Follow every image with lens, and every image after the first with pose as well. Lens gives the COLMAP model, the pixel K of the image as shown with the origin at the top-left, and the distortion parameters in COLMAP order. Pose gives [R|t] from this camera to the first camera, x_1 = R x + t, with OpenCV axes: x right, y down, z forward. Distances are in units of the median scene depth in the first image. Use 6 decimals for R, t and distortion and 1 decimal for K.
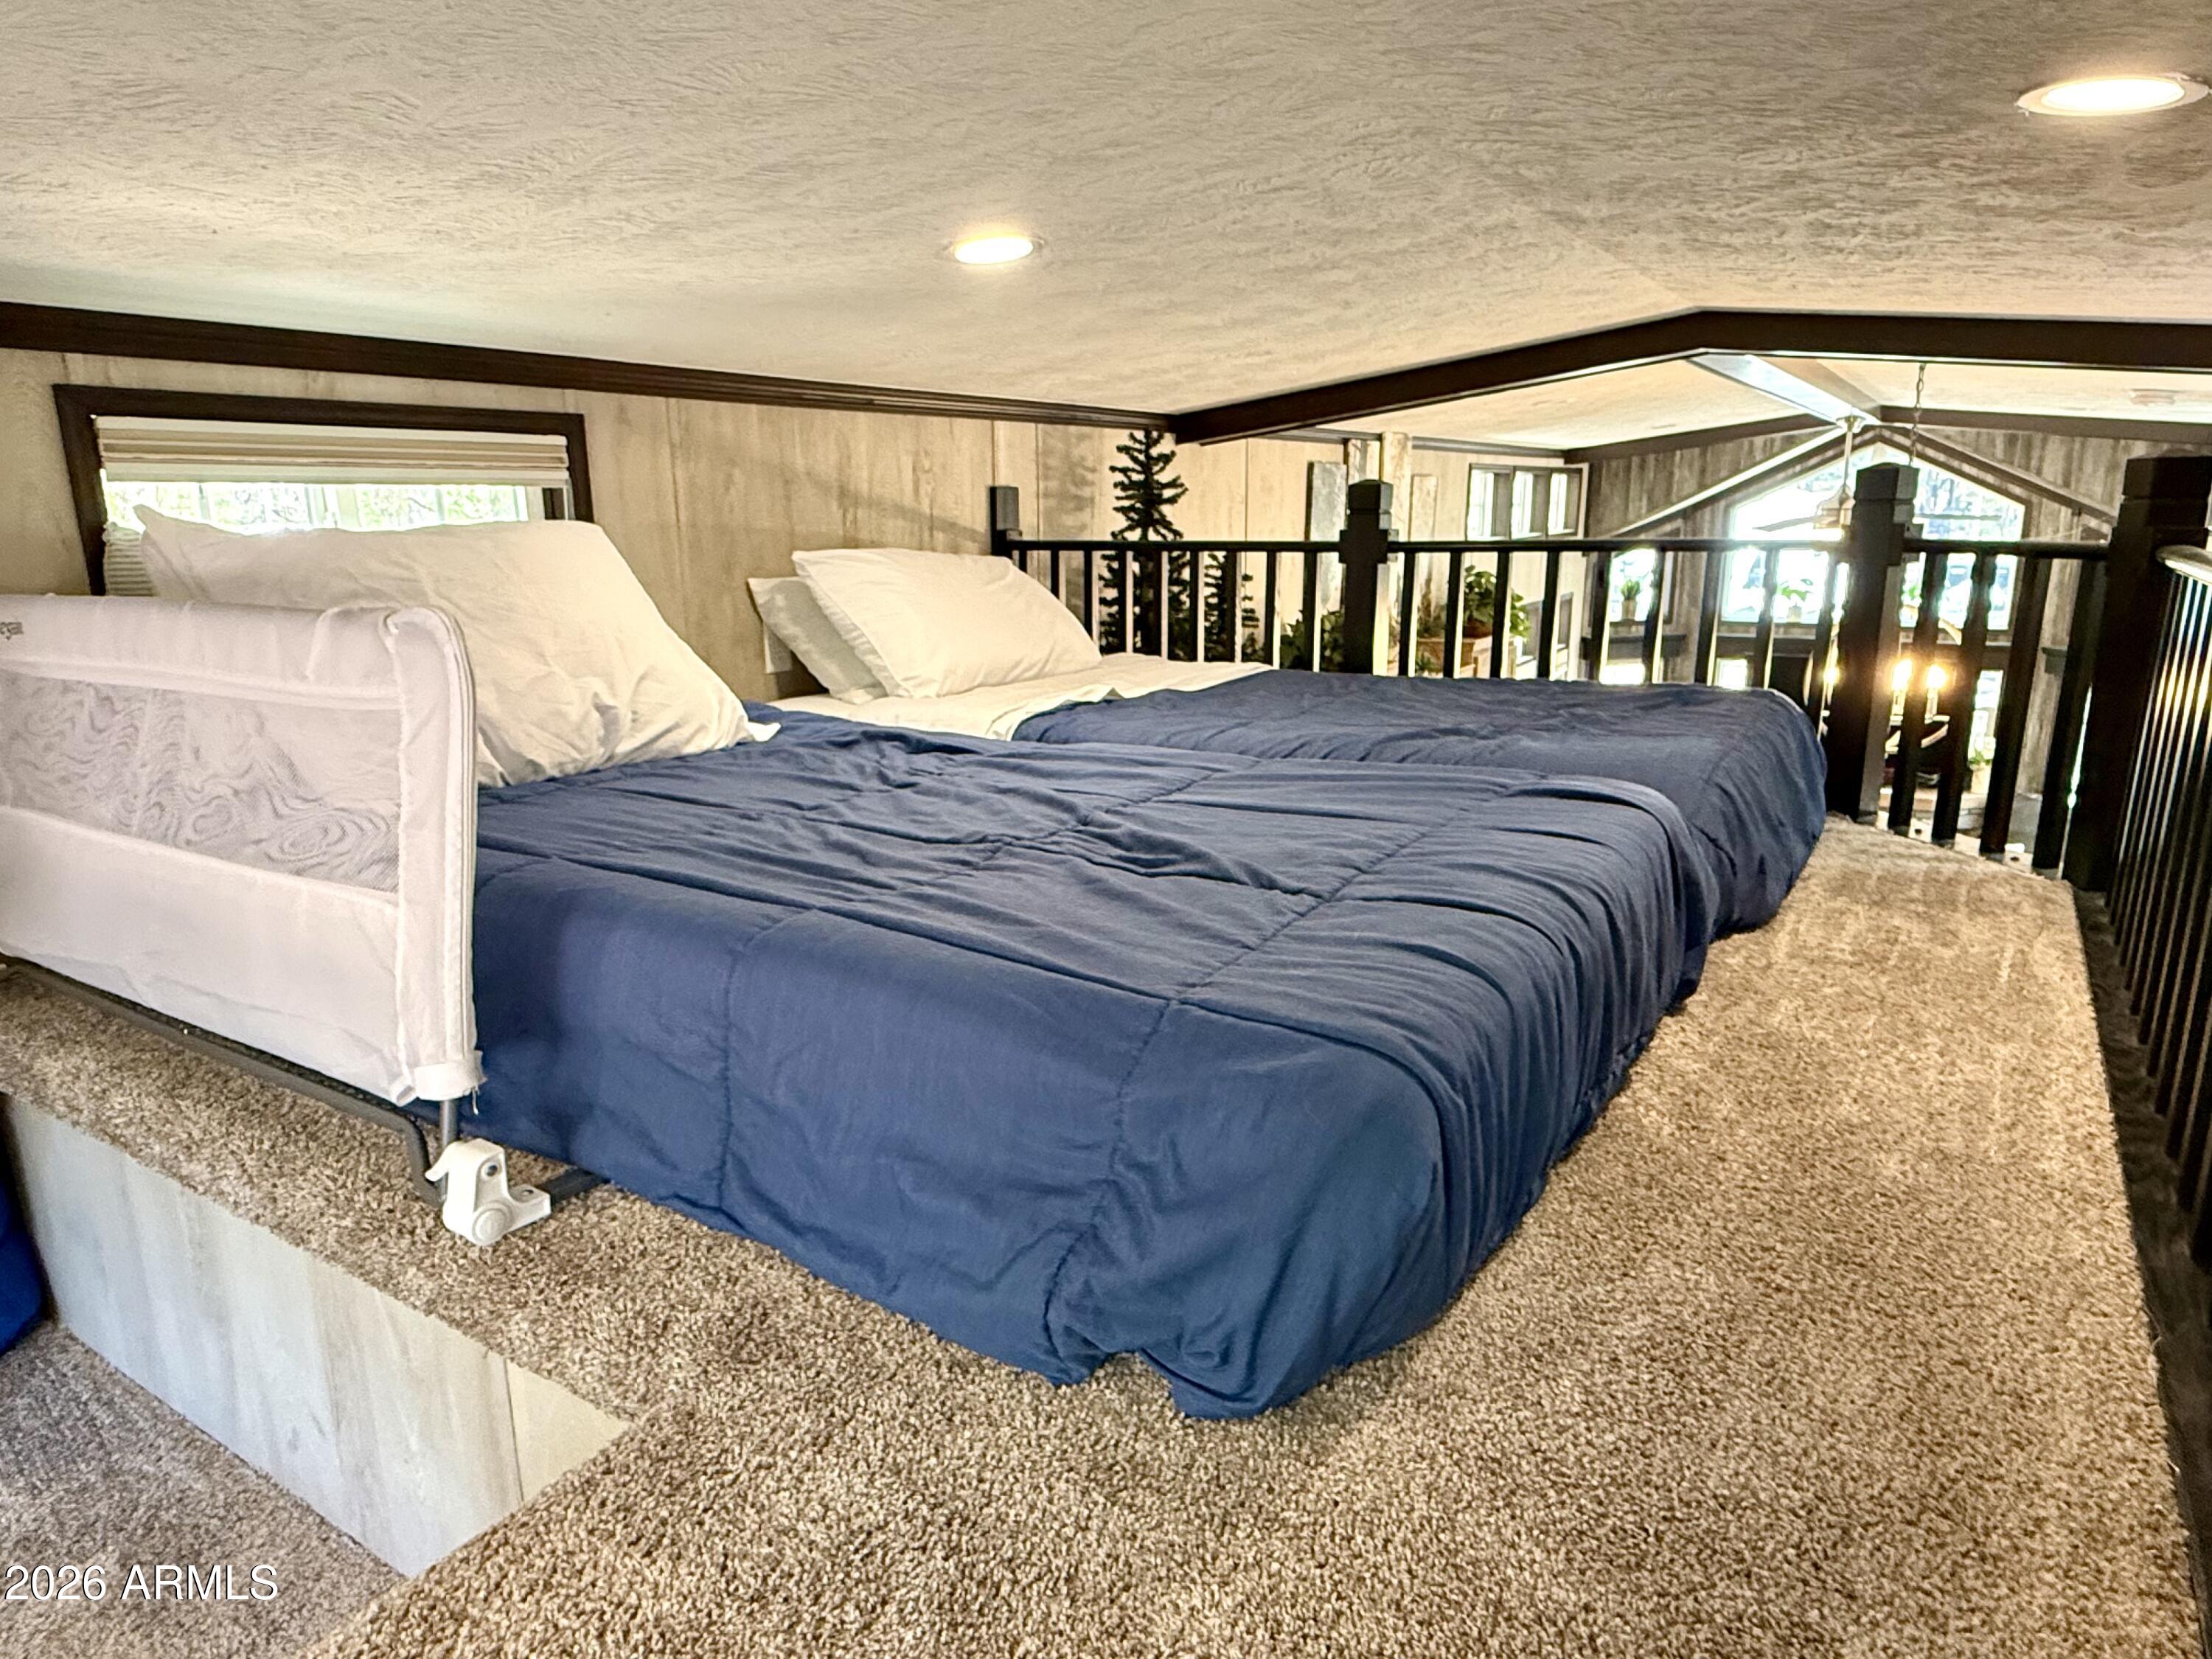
lens RADIAL K [[1358.4, 0, 1094.2], [0, 1358.4, 842.6], [0, 0, 1]] dist [0.003620, 0.000732]
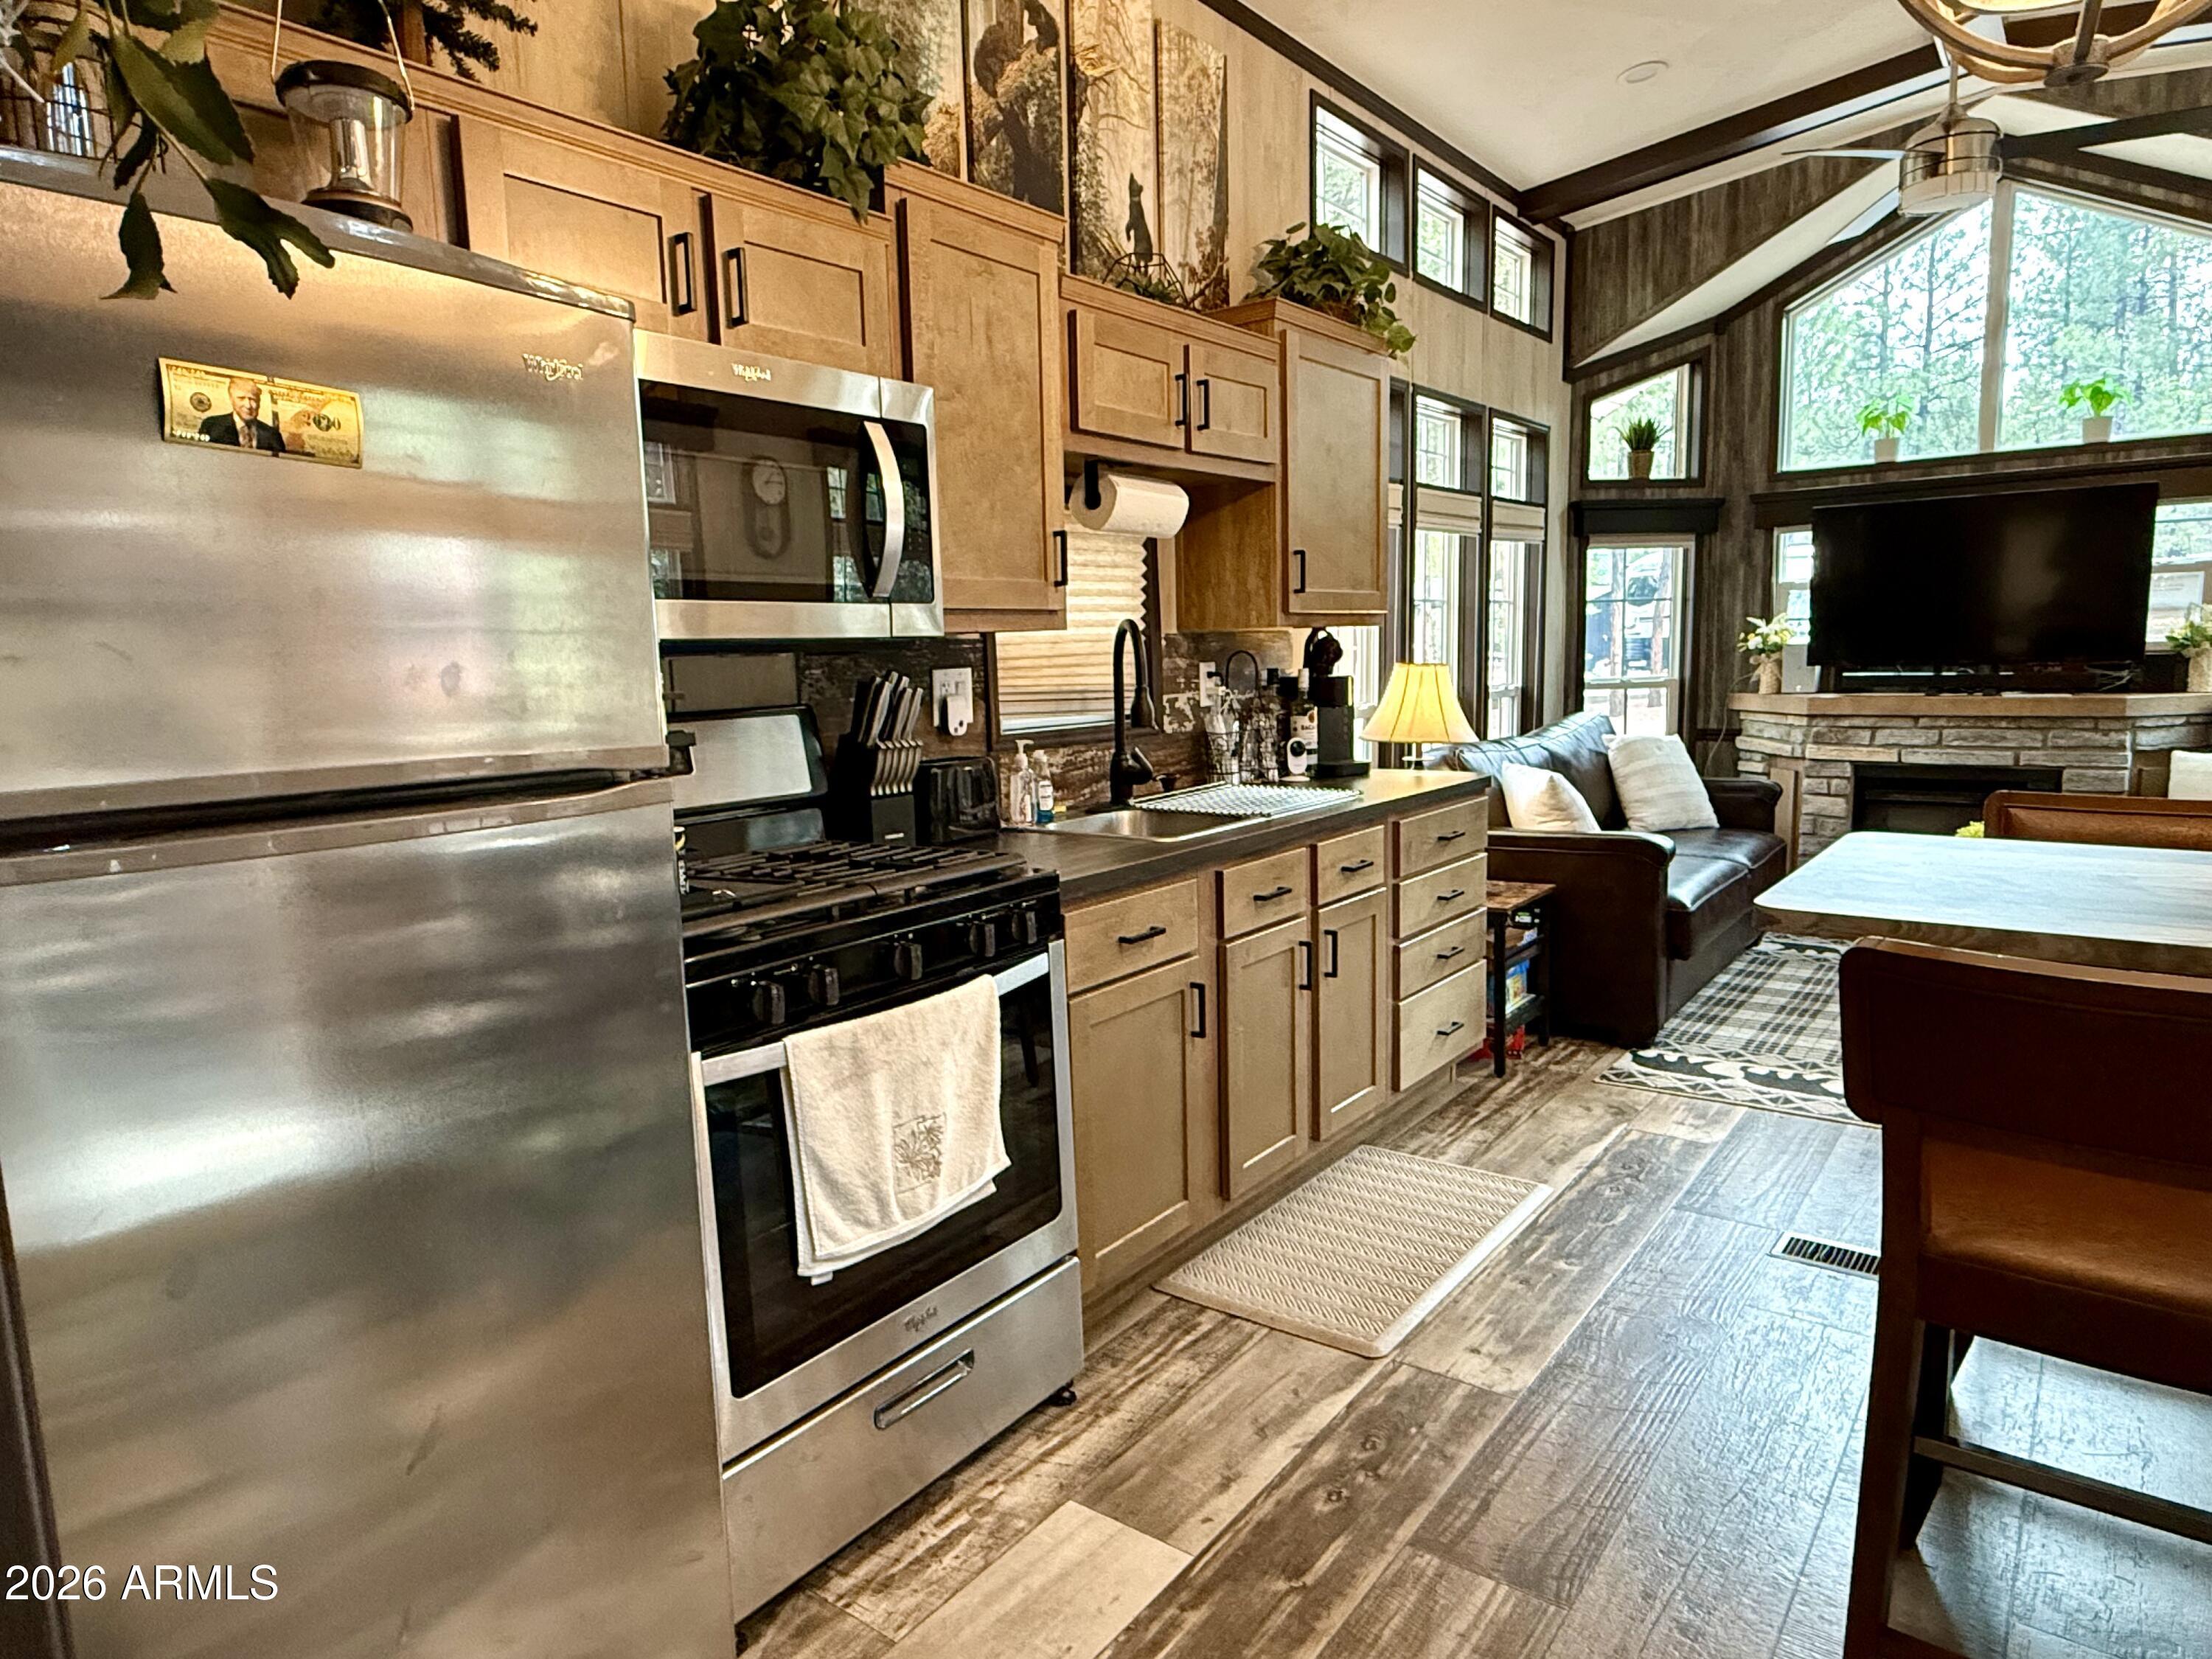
lens RADIAL K [[1358.4, 0, 1094.2], [0, 1358.4, 842.6], [0, 0, 1]] dist [0.003620, 0.000732]
pose [[0.997248, -0.006194, -0.073879, 0.185630], [-0.001348, 0.994824, -0.101602, 0.101794], [0.074126, 0.101422, 0.992078, 0.349467]]
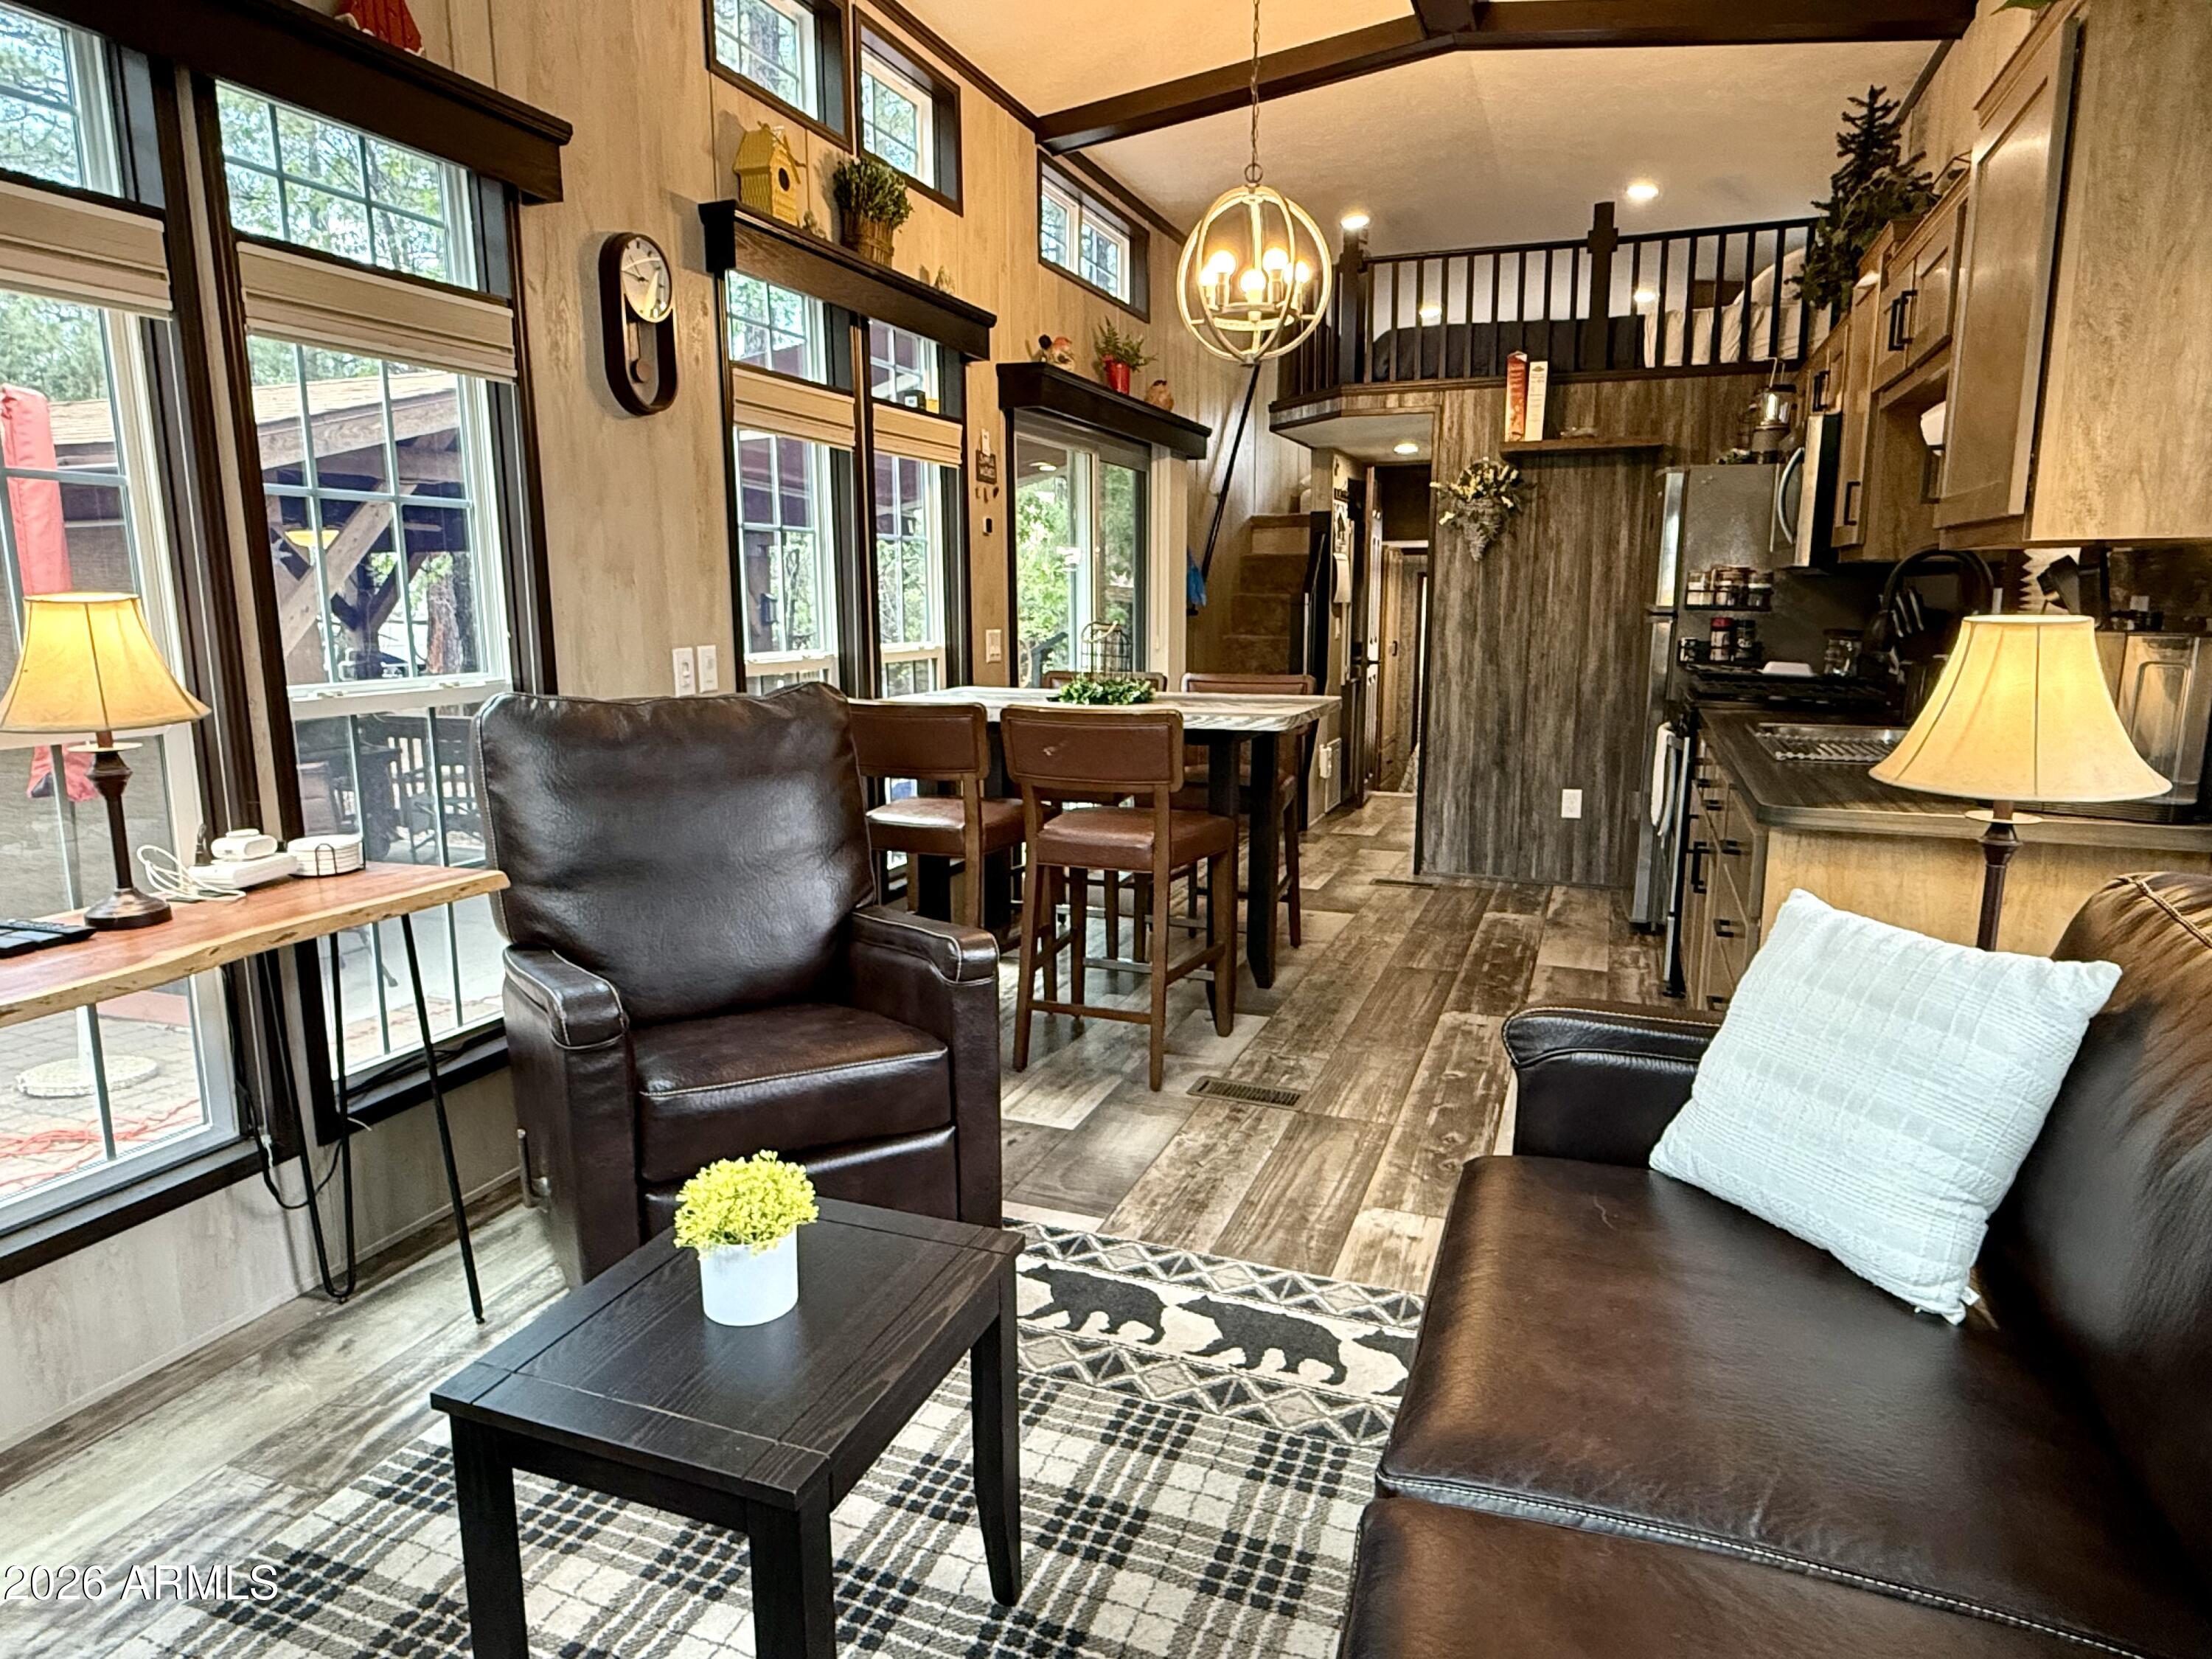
lens RADIAL K [[1321.8, 0, 1106.0], [0, 1321.8, 829.5], [0, 0, 1]] dist [0.000988, -0.000314]
pose [[-0.976998, 0.052488, -0.206690, 0.486997], [-0.037862, 0.911142, 0.410350, -0.077800], [0.209863, 0.408737, -0.888196, 1.065997]]
